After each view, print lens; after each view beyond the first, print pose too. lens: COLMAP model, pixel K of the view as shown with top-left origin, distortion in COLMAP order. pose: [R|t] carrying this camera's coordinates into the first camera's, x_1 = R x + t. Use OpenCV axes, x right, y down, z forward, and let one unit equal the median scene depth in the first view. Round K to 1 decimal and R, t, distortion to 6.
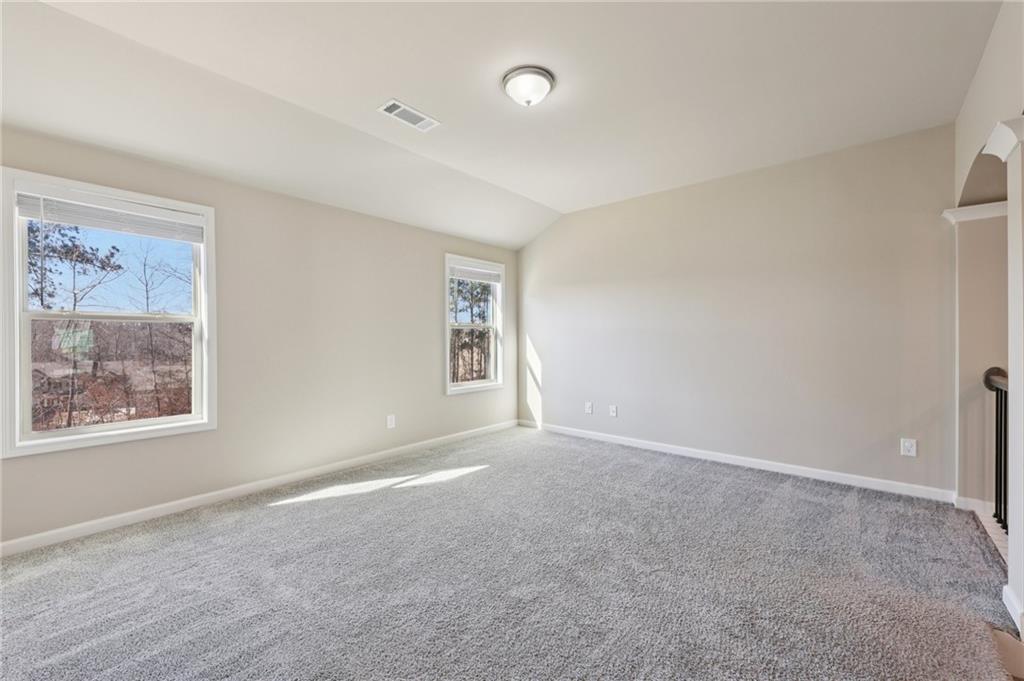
lens RADIAL K [[410.9, 0, 509.5], [0, 410.9, 342.1], [0, 0, 1]] dist [-0.000999, -0.000130]
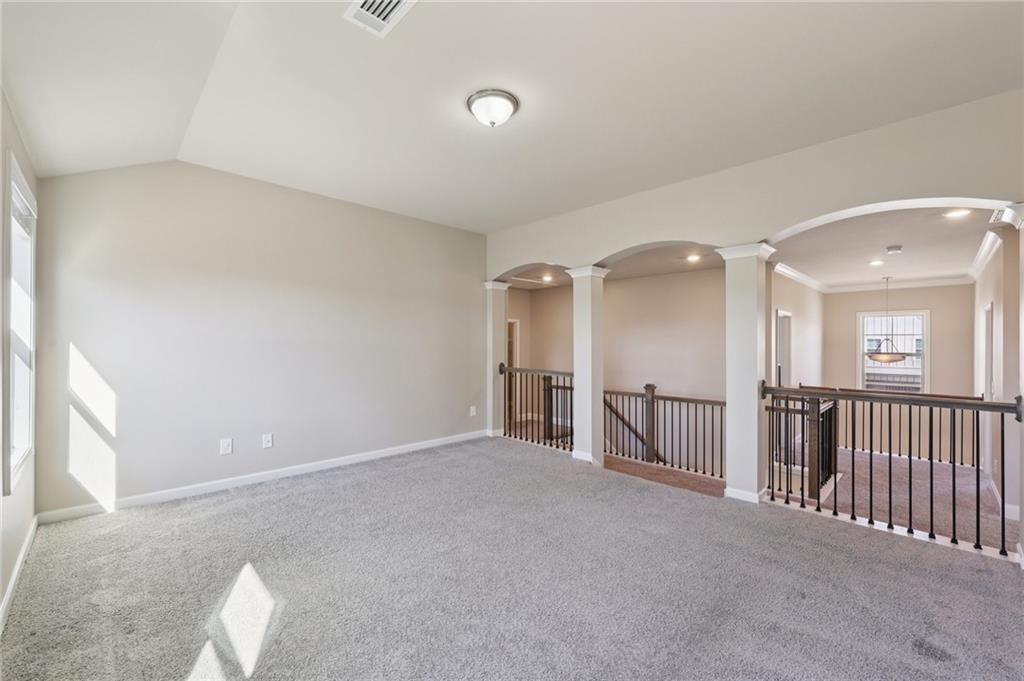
lens RADIAL K [[410.9, 0, 509.5], [0, 410.9, 342.1], [0, 0, 1]] dist [-0.000999, -0.000130]
pose [[0.076412, 0.015838, 0.996951, -0.566207], [0.012621, 0.999778, -0.016851, -0.004119], [-0.996996, 0.013870, 0.076195, 0.525777]]
